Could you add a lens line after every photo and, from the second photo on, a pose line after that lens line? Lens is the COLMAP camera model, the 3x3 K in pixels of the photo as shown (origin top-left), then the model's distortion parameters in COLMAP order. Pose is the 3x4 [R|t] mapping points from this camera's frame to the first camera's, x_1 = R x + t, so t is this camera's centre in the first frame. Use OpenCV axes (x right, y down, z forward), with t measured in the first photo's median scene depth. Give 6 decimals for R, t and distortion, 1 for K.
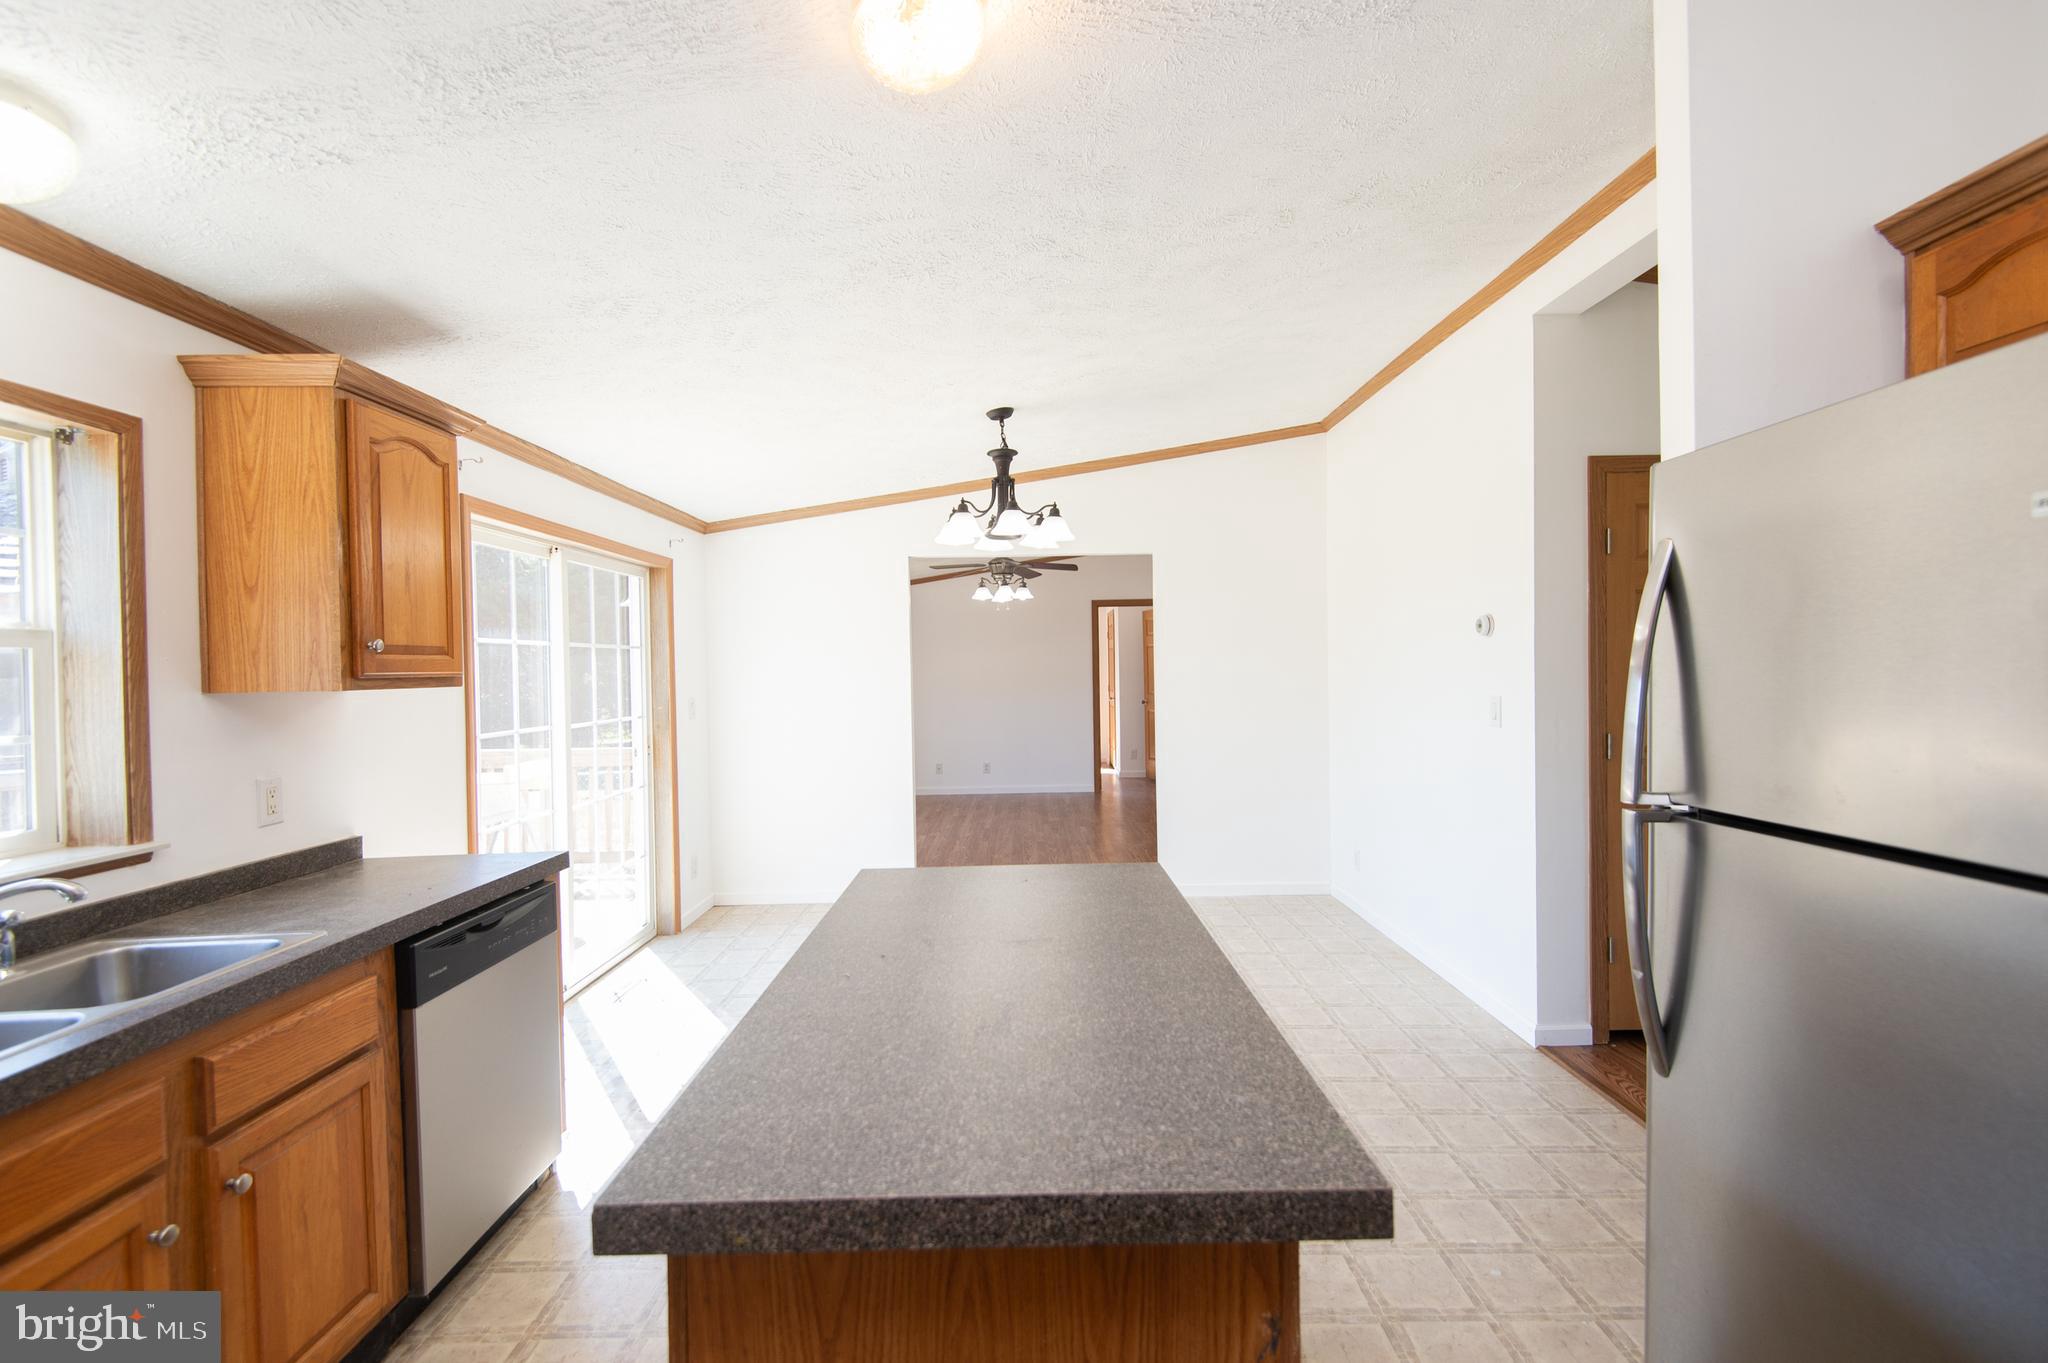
lens RADIAL K [[935.9, 0, 1031.5], [0, 935.9, 679.1], [0, 0, 1]] dist [0.031170, -0.016024]
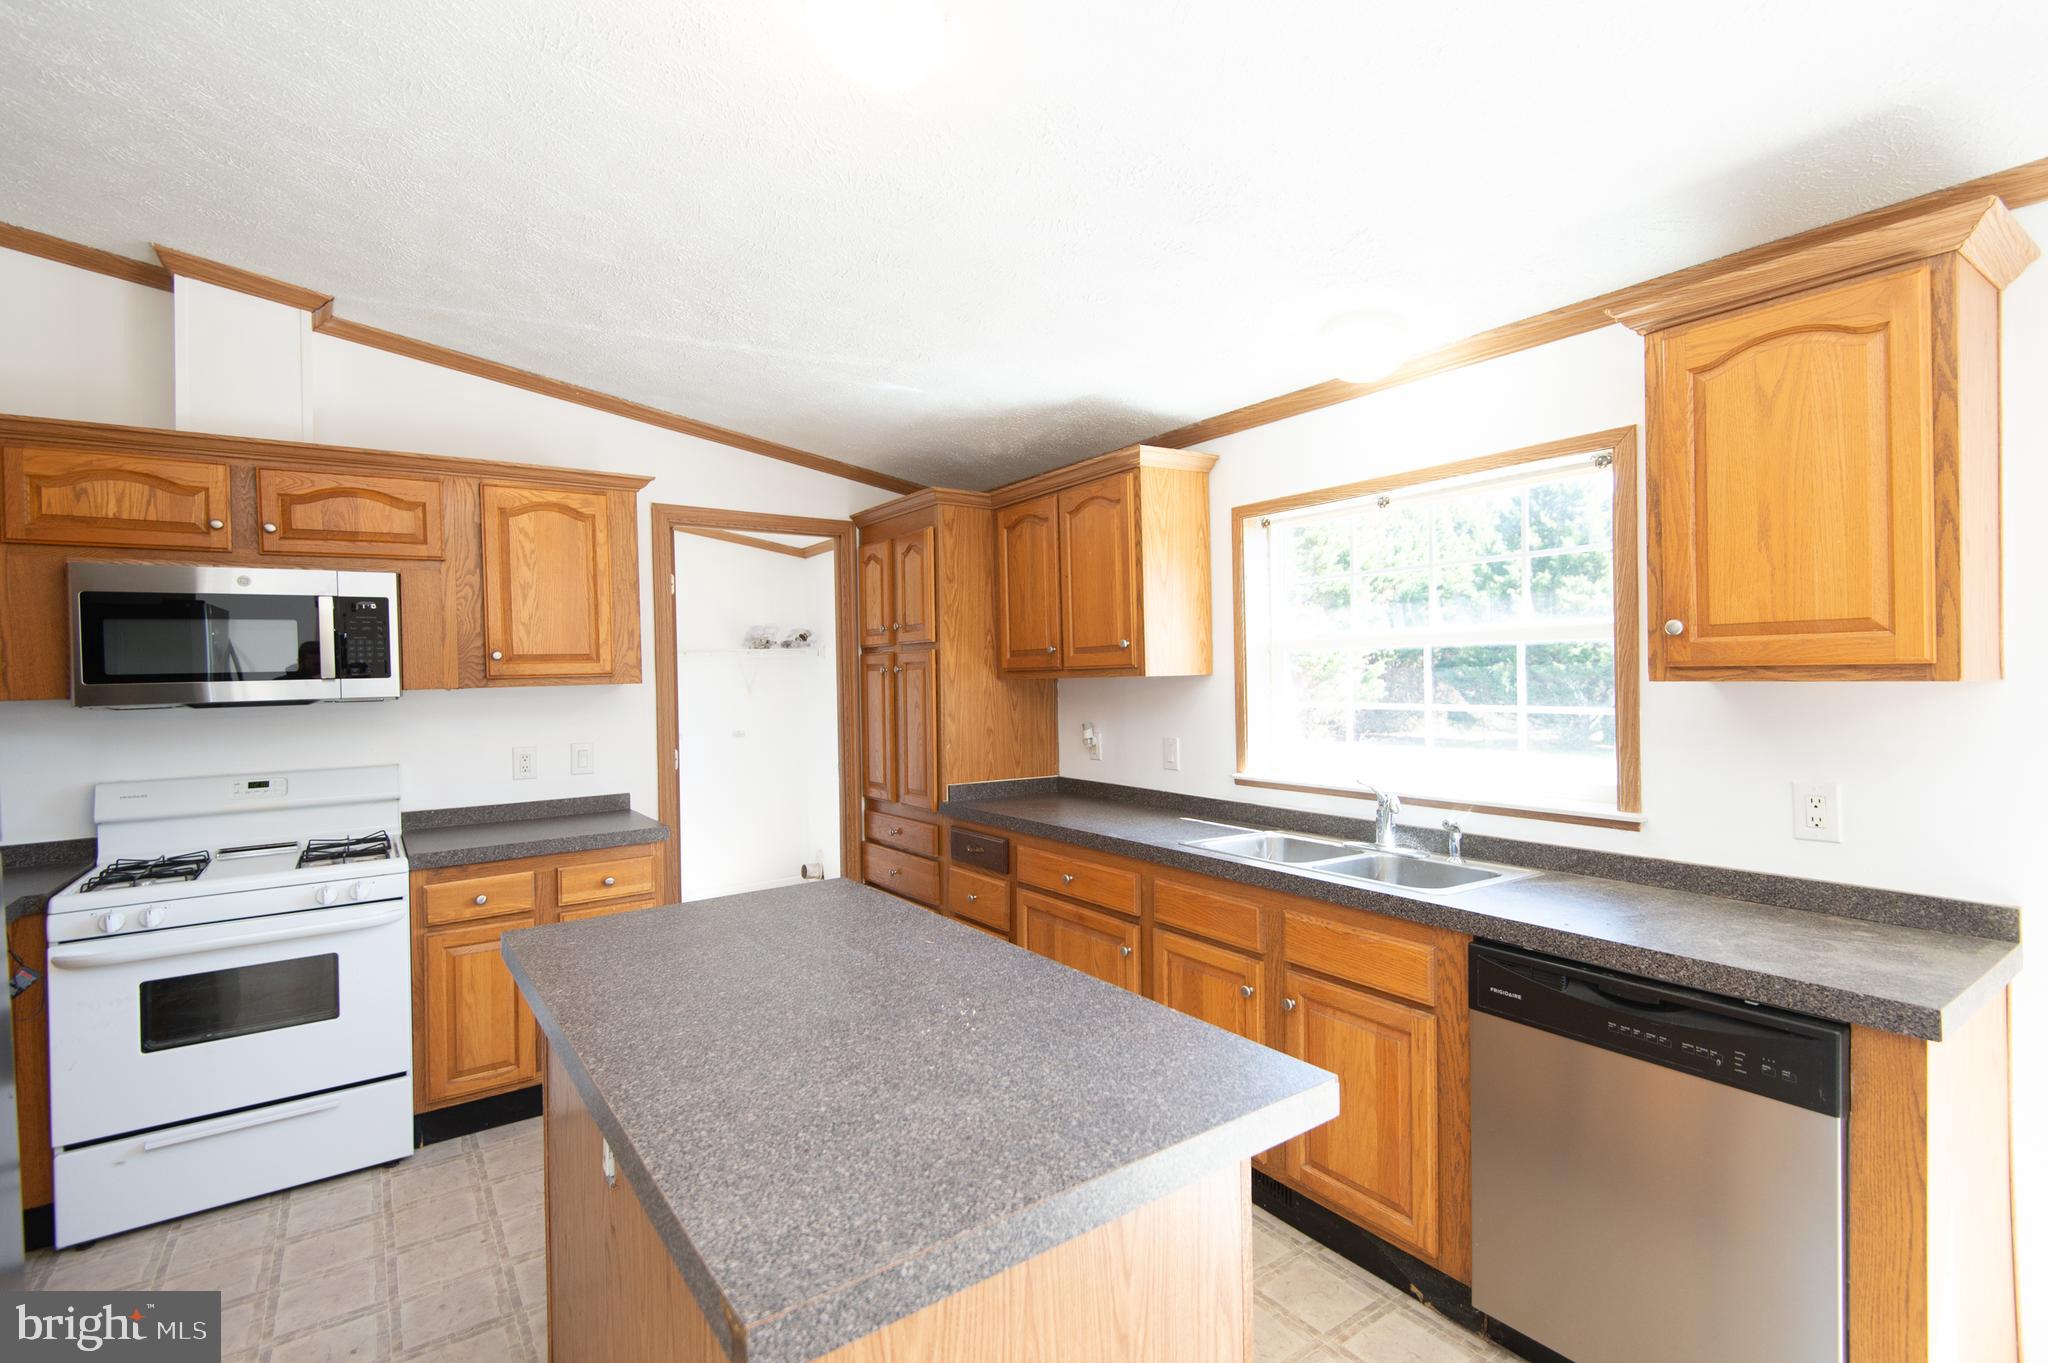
lens RADIAL K [[935.9, 0, 1031.5], [0, 935.9, 679.1], [0, 0, 1]] dist [0.031170, -0.016024]
pose [[-0.817597, 0.034730, -0.574742, 0.260890], [0.022778, 0.999349, 0.027985, -0.029146], [0.575340, 0.009789, -0.817856, 1.475455]]
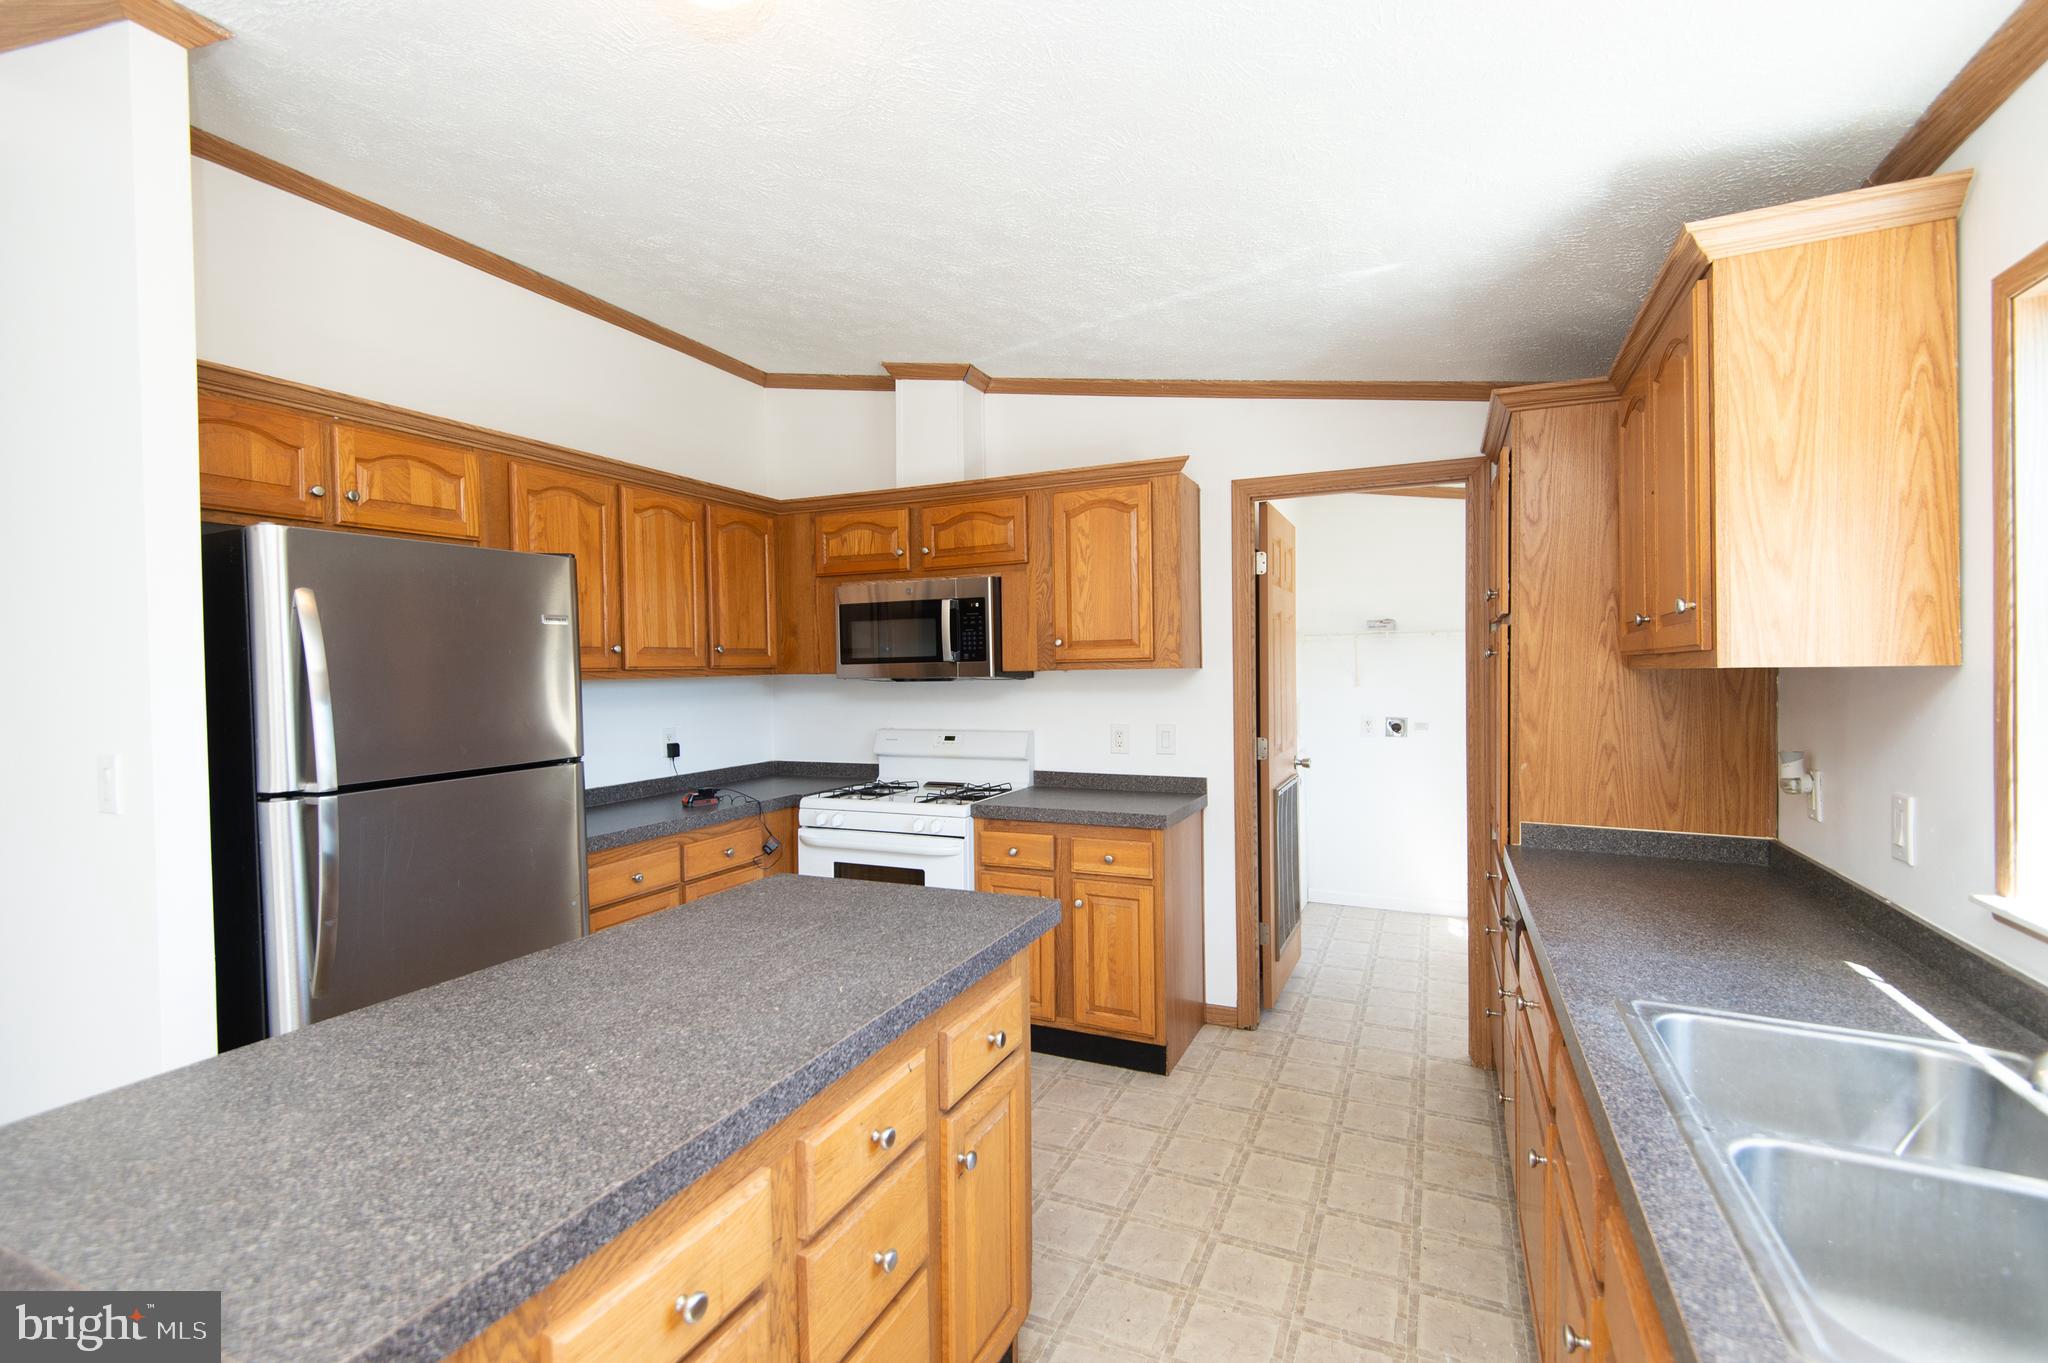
lens RADIAL K [[926.4, 0, 1024.0], [0, 926.4, 681.5], [0, 0, 1]] dist [0.049933, -0.026638]
pose [[-0.907570, 0.018376, 0.419498, -0.567702], [0.030830, 0.999262, 0.022928, -0.012896], [-0.418767, 0.033742, -0.907467, 1.302409]]
